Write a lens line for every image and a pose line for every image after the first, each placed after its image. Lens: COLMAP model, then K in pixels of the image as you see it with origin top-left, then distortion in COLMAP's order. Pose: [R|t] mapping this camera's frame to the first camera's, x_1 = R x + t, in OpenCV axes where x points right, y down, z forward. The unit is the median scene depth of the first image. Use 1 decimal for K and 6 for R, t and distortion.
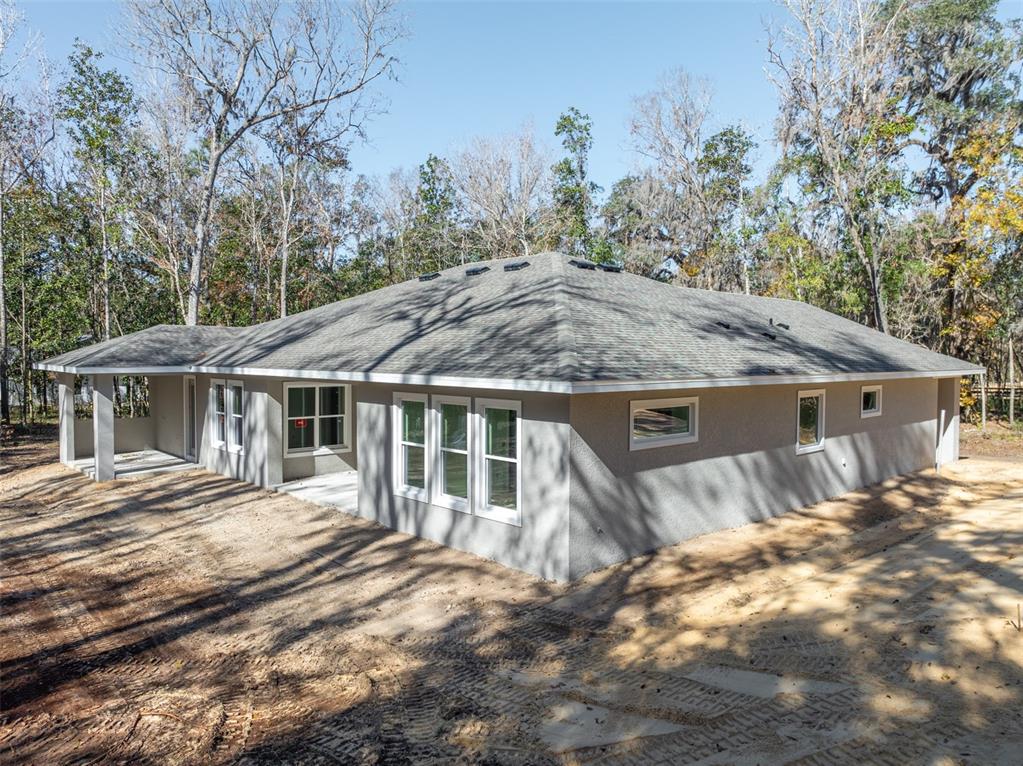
lens RADIAL K [[720.9, 0, 516.9], [0, 720.9, 383.1], [0, 0, 1]] dist [-0.030155, 0.015266]
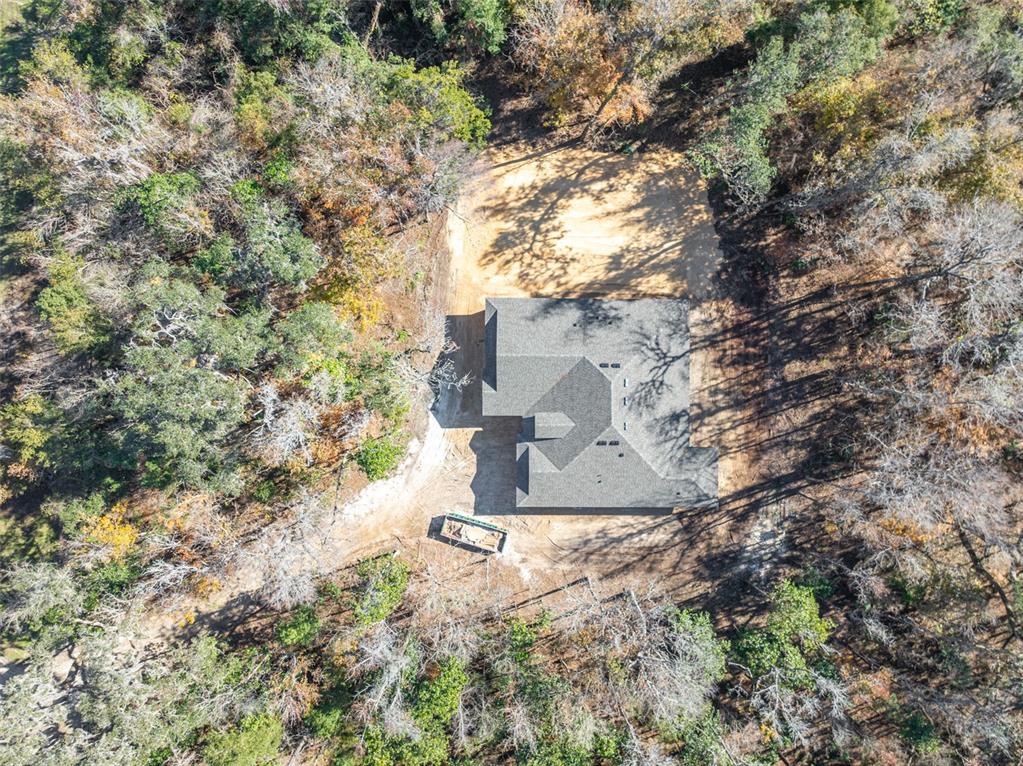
lens RADIAL K [[720.9, 0, 505.7], [0, 720.9, 378.6], [0, 0, 1]] dist [-0.030155, 0.015266]
pose [[-0.726295, -0.687360, 0.005663, 0.671604], [0.026821, -0.020106, 0.999438, -6.054068], [-0.686859, 0.726039, 0.033039, 2.175812]]
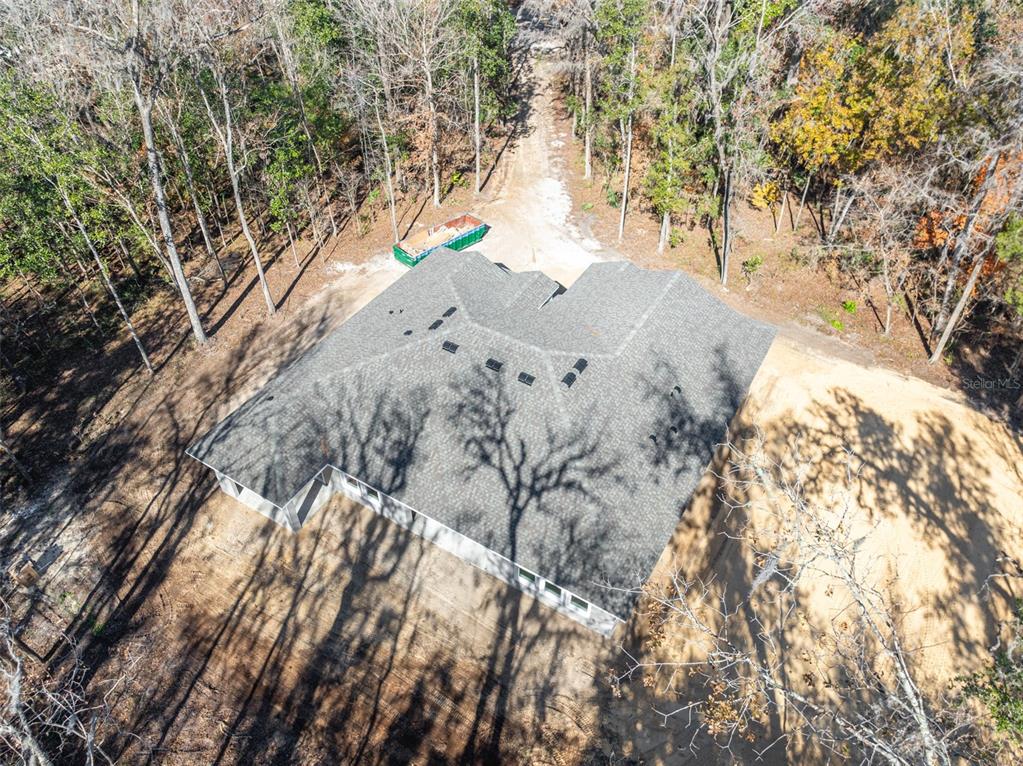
lens RADIAL K [[720.9, 0, 517.1], [0, 720.9, 379.1], [0, 0, 1]] dist [-0.030155, 0.015266]
pose [[0.960689, -0.180727, 0.210747, -0.631153], [-0.001244, 0.756293, 0.654232, -2.050109], [-0.277624, -0.628776, 0.726337, -0.214147]]
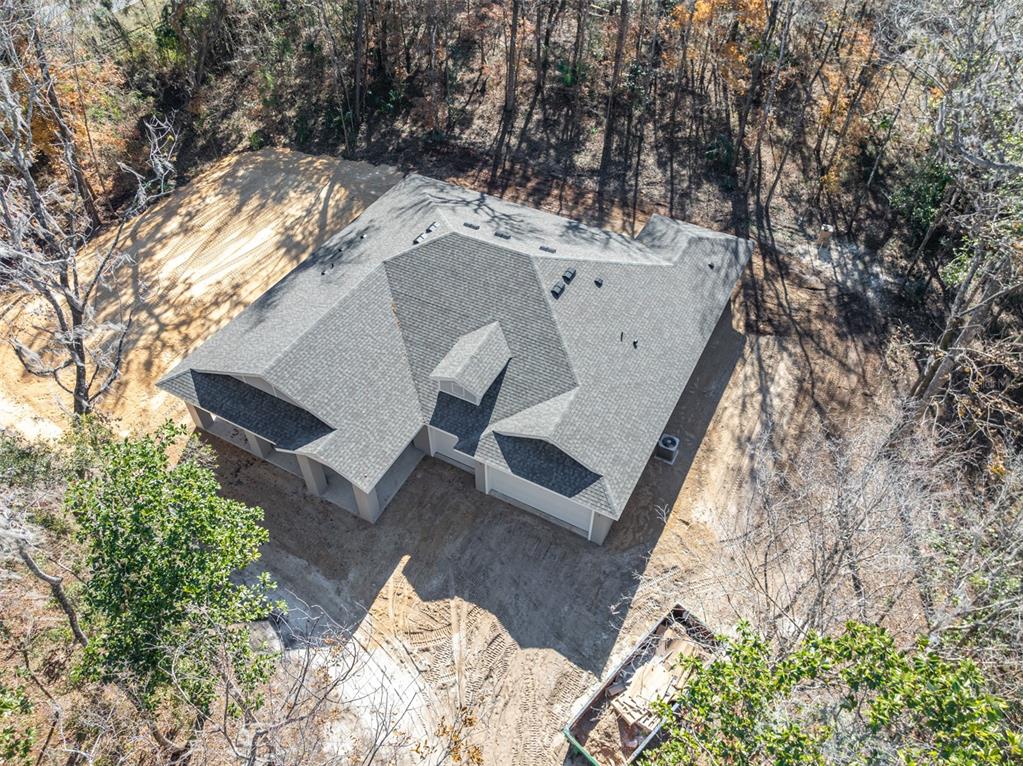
lens RADIAL K [[720.9, 0, 512.7], [0, 720.9, 377.2], [0, 0, 1]] dist [-0.030155, 0.015266]
pose [[-0.945668, 0.228494, -0.231305, 0.638536], [-0.022995, 0.662632, 0.748592, -2.079626], [0.324319, 0.713239, -0.621375, 4.060198]]
